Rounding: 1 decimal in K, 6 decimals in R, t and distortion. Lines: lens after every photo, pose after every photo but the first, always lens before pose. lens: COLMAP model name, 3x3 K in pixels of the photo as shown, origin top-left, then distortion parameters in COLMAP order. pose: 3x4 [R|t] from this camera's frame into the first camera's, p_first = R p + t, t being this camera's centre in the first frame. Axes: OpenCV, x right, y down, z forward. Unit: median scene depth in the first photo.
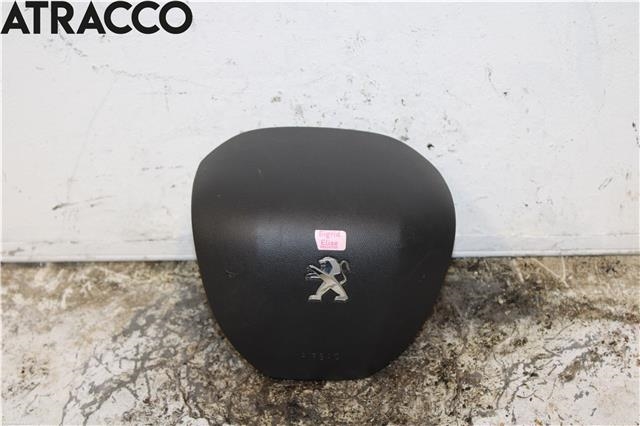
lens RADIAL K [[1108.1, 0, 315.8], [0, 1108.1, 211.9], [0, 0, 1]] dist [0.039170, 0.000000]
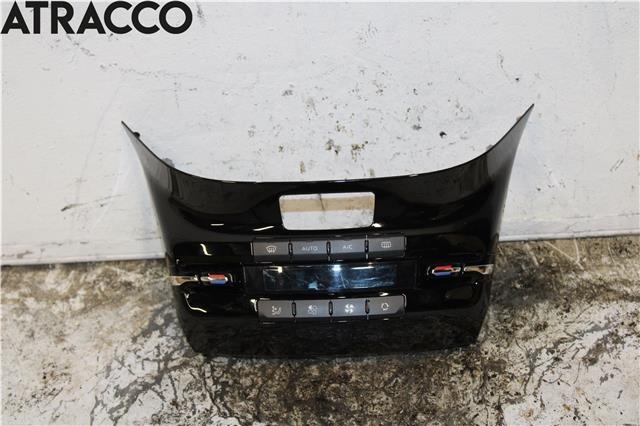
lens RADIAL K [[1123.1, 0, 319.2], [0, 1123.1, 211.1], [0, 0, 1]] dist [0.039958, 0.000000]
pose [[0.998487, -0.037723, 0.040021, -0.053055], [0.036724, 0.999003, 0.025394, -0.020630], [-0.040939, -0.023886, 0.998876, -0.009086]]
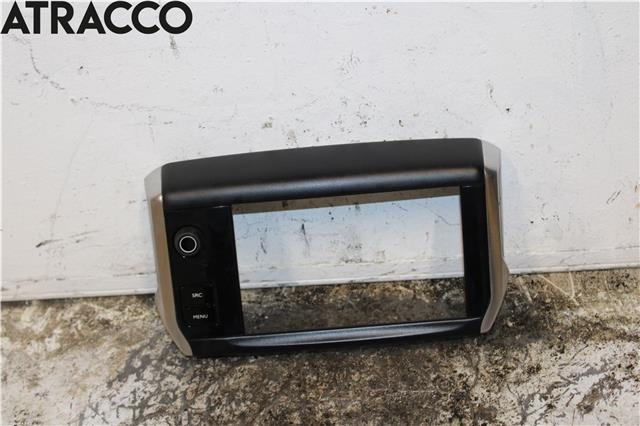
lens RADIAL K [[1085.0, 0, 312.8], [0, 1085.0, 213.9], [0, 0, 1]] dist [0.033958, 0.000000]
pose [[0.998664, -0.045930, 0.023679, -0.022798], [0.044941, 0.998158, 0.040743, -0.063462], [-0.025507, -0.039625, 0.998889, 0.069403]]
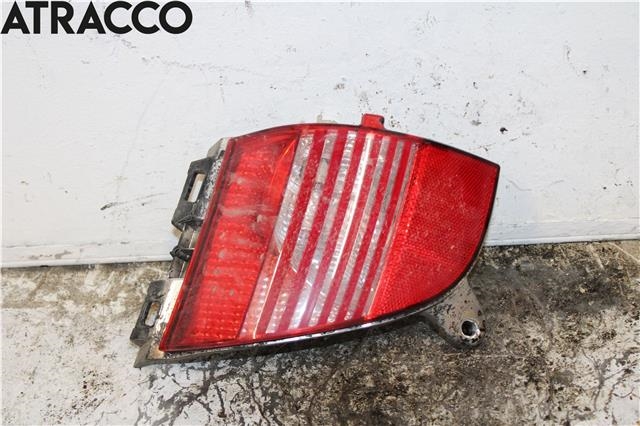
lens RADIAL K [[1108.1, 0, 321.8], [0, 1108.1, 209.0], [0, 0, 1]] dist [0.039170, 0.000000]
pose [[0.999155, -0.037276, 0.017290, -0.072478], [0.036534, 0.998474, 0.041414, -0.038248], [-0.018808, -0.040747, 0.998992, 0.059830]]
